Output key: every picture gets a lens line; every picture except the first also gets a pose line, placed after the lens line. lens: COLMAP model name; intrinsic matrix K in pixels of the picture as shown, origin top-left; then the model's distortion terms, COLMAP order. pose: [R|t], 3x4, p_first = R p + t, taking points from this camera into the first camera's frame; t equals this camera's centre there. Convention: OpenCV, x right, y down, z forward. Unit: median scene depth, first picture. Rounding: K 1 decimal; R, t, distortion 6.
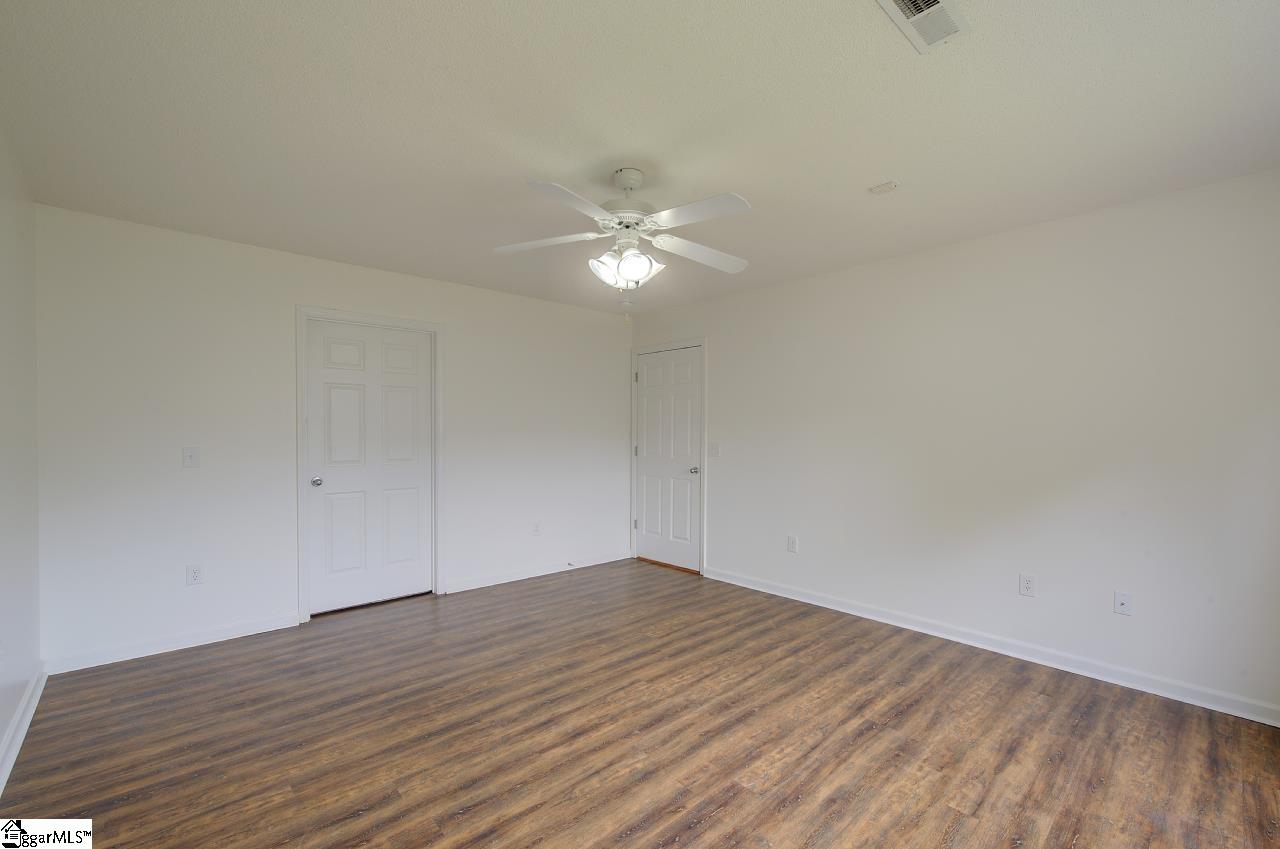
lens RADIAL K [[544.8, 0, 648.7], [0, 544.8, 429.8], [0, 0, 1]] dist [-0.000761, 0.000112]
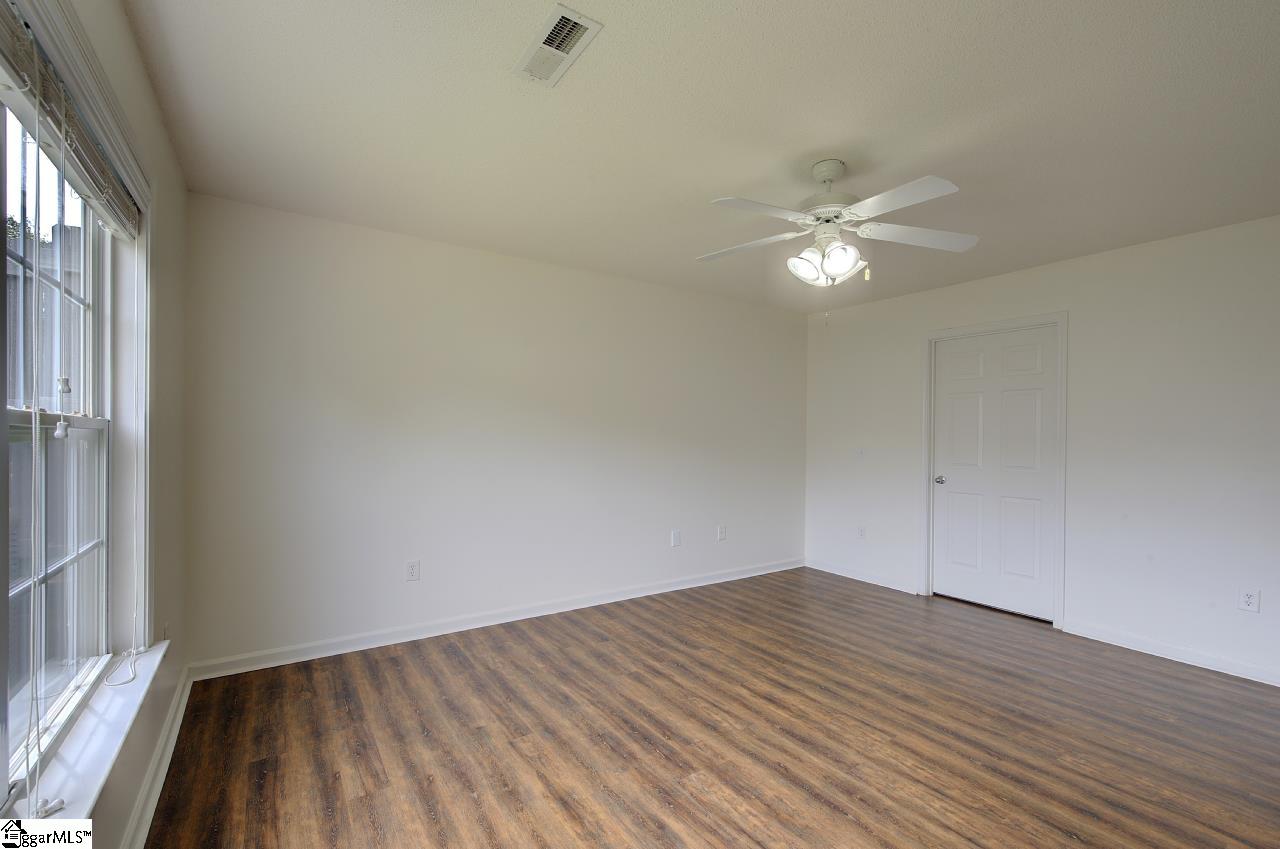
lens RADIAL K [[551.3, 0, 647.3], [0, 551.3, 431.2], [0, 0, 1]] dist [0.001453, 0.000114]
pose [[-0.145911, -0.008993, -0.989257, 0.926756], [-0.005615, 0.999950, -0.008262, 0.007367], [0.989282, 0.004349, -0.145954, 0.802283]]
